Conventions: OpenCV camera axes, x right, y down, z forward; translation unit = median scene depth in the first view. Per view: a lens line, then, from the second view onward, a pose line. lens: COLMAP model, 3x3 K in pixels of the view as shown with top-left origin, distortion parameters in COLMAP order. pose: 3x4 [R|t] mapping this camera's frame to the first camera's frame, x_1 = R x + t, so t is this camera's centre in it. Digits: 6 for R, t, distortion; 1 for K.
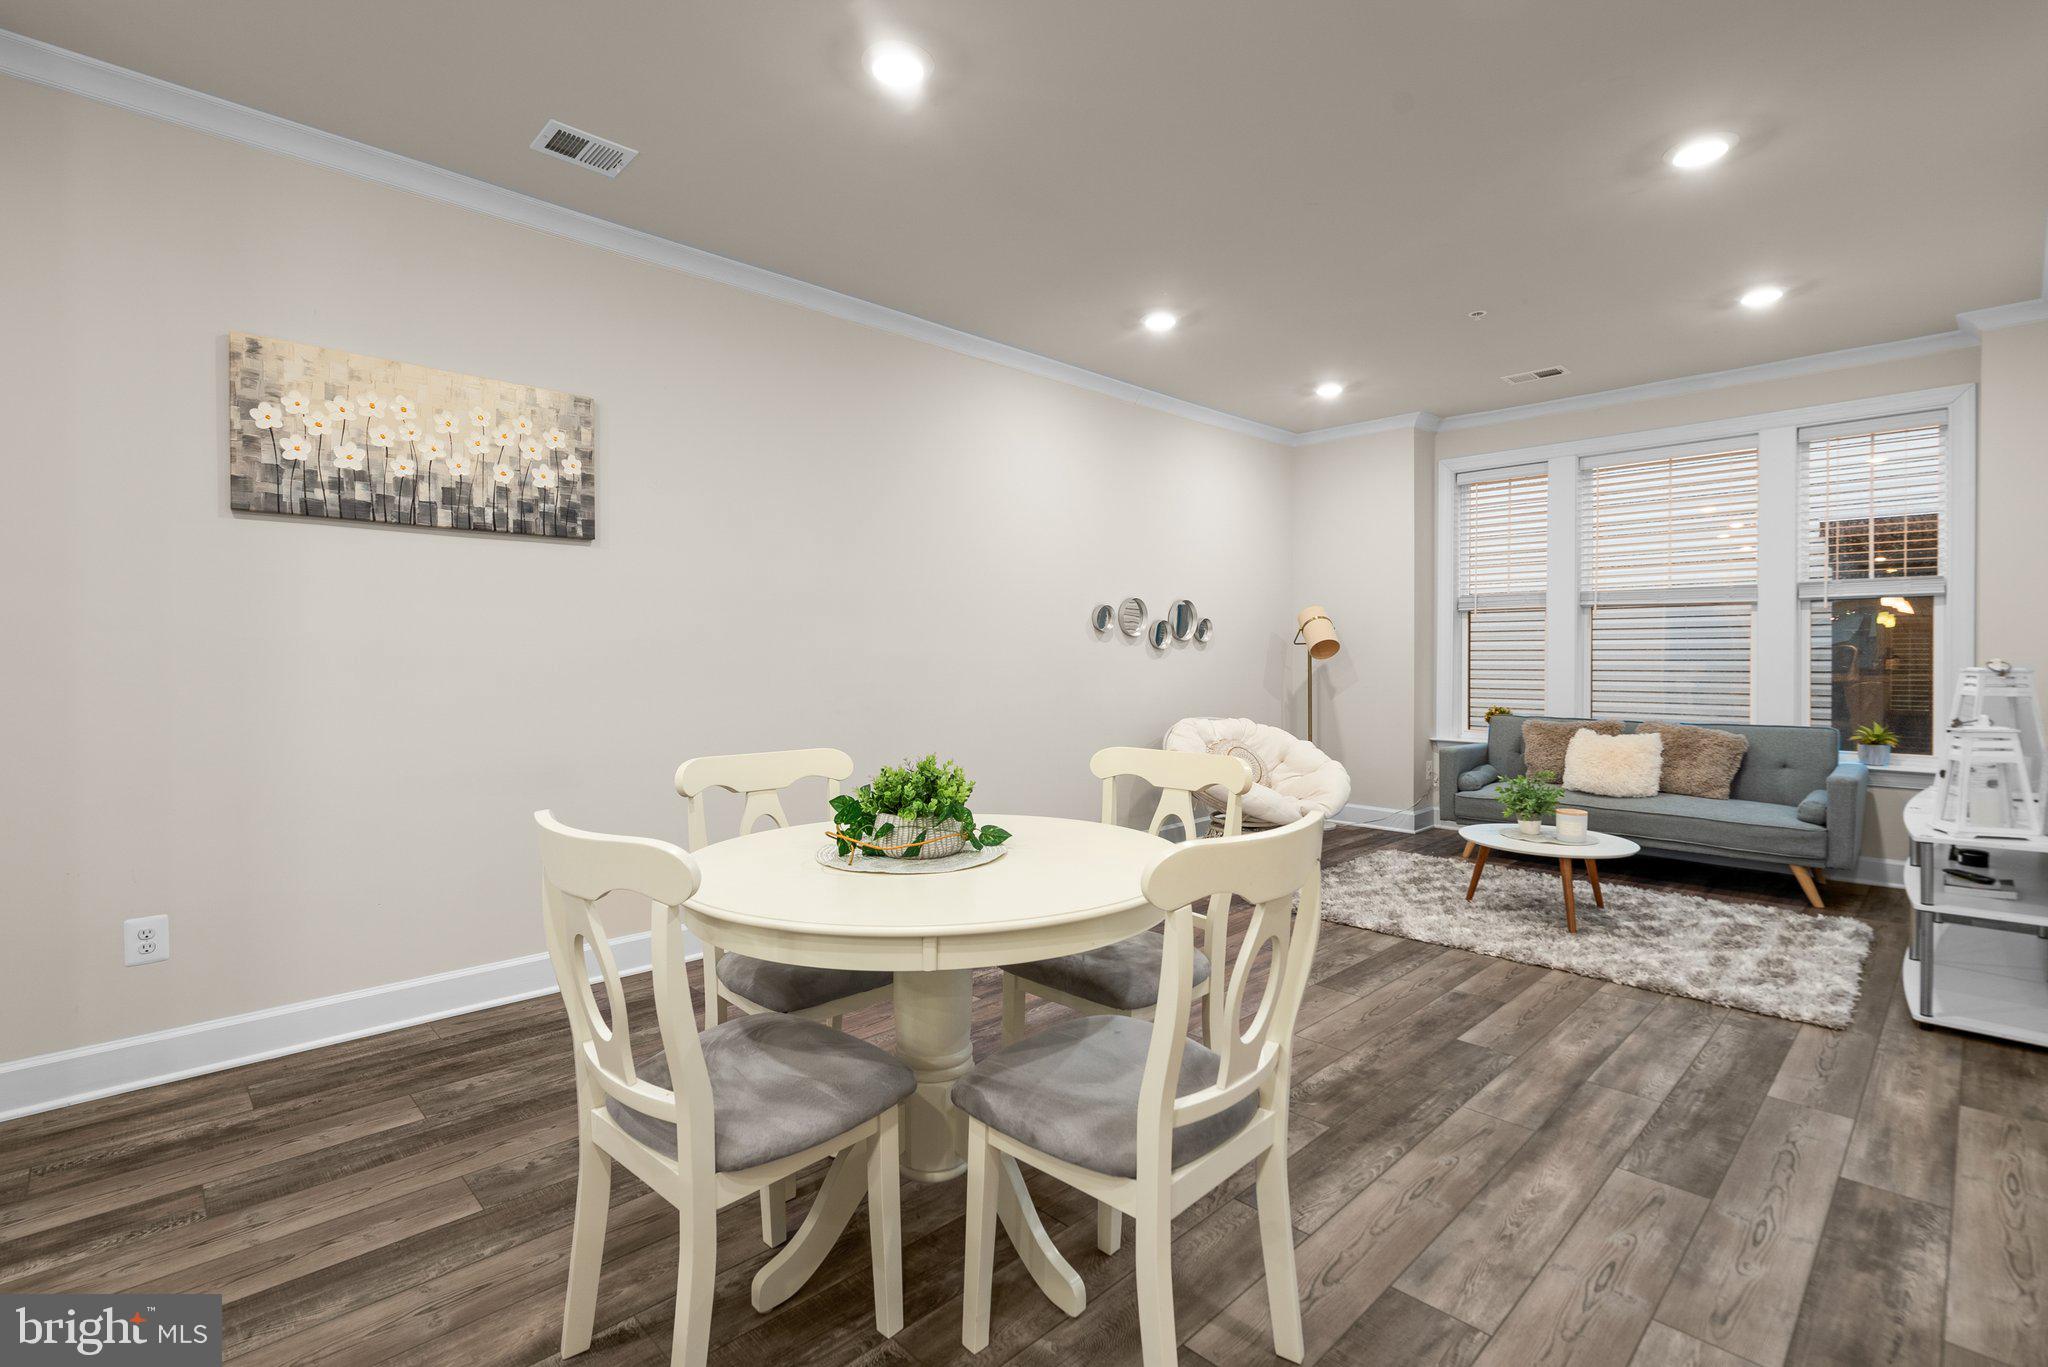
lens RADIAL K [[942.6, 0, 1004.6], [0, 942.6, 667.4], [0, 0, 1]] dist [-0.007592, 0.003088]
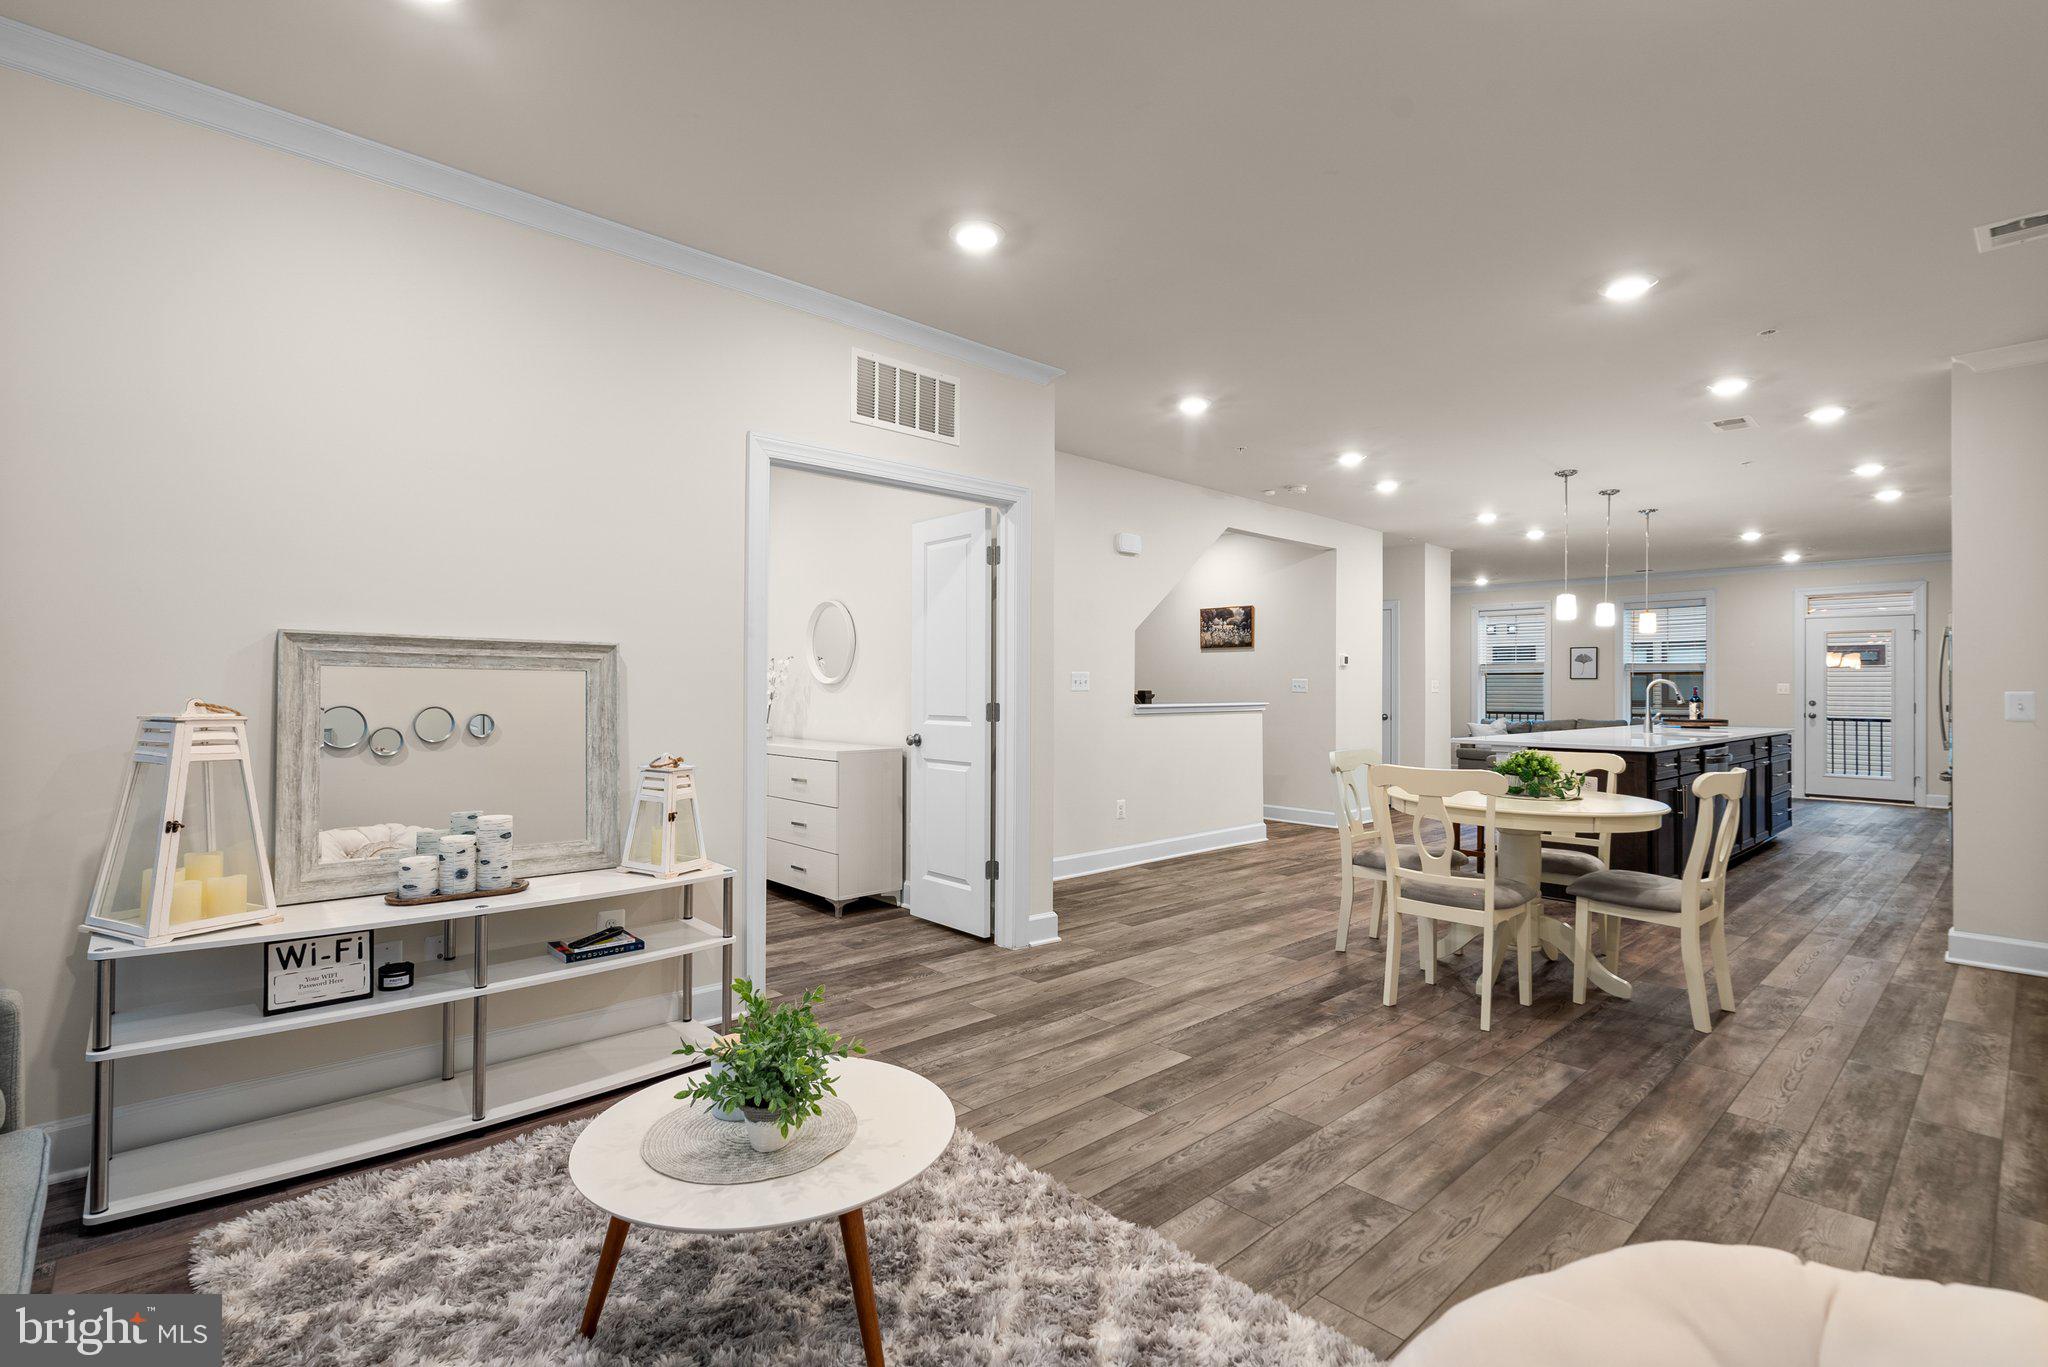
lens RADIAL K [[942.6, 0, 1008.1], [0, 942.6, 680.1], [0, 0, 1]] dist [-0.007592, 0.003088]
pose [[-0.999628, -0.005876, 0.026647, 0.522810], [-0.005860, 0.999983, 0.000688, -0.025977], [-0.026650, 0.000531, -0.999645, 1.633389]]
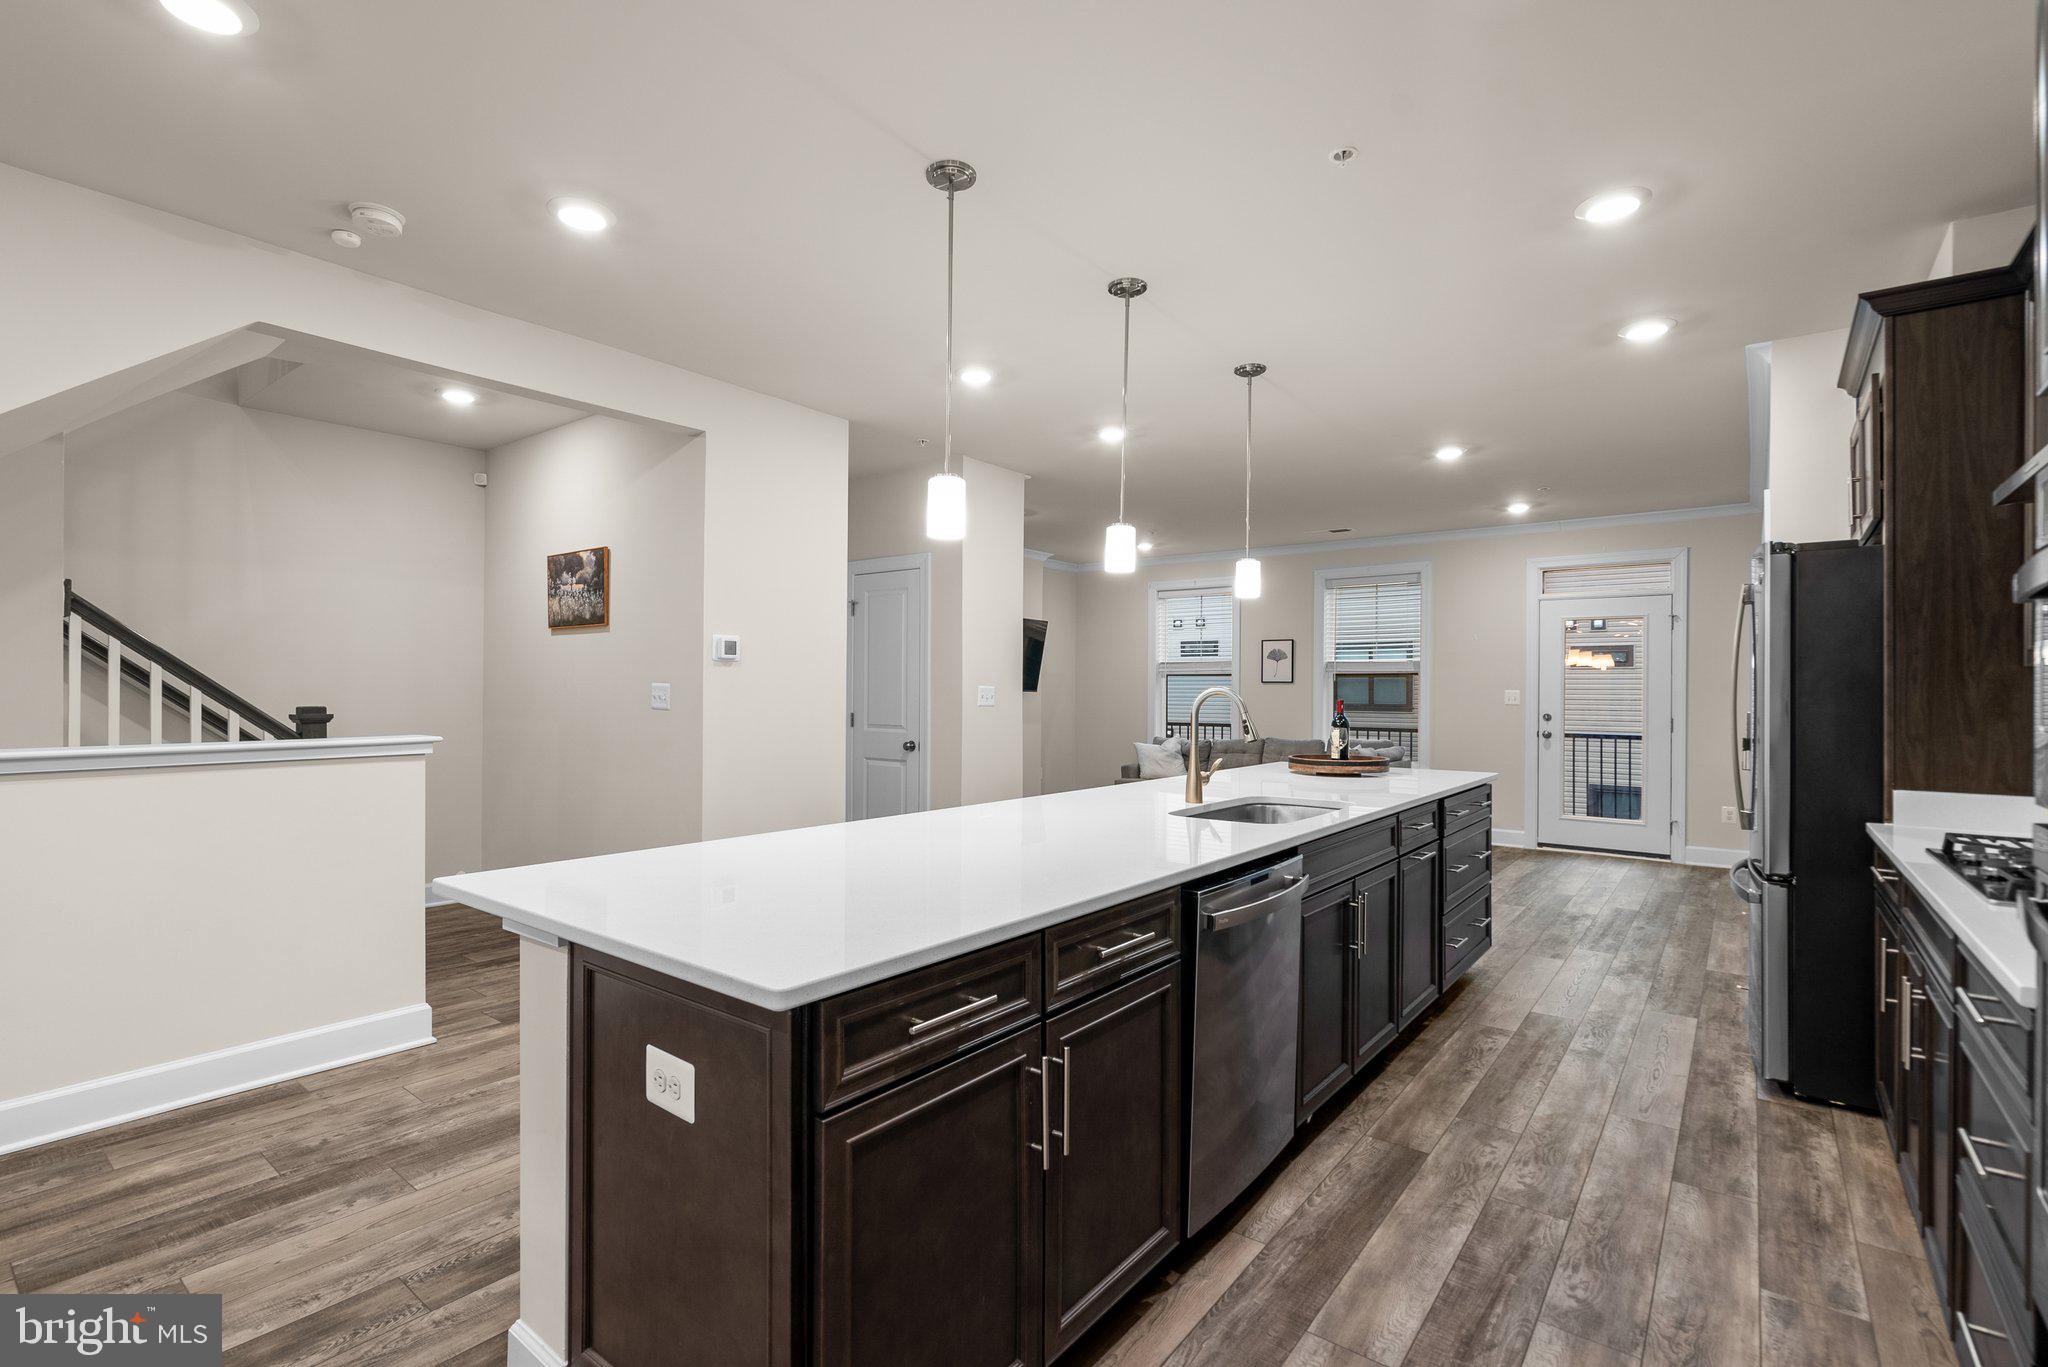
lens RADIAL K [[942.6, 0, 1017.4], [0, 942.6, 691.7], [0, 0, 1]] dist [-0.007592, 0.003088]
pose [[-0.989518, -0.005854, -0.144291, -0.419507], [-0.007594, 0.999905, 0.011513, -0.039057], [0.144210, 0.012488, -0.989468, 0.563505]]
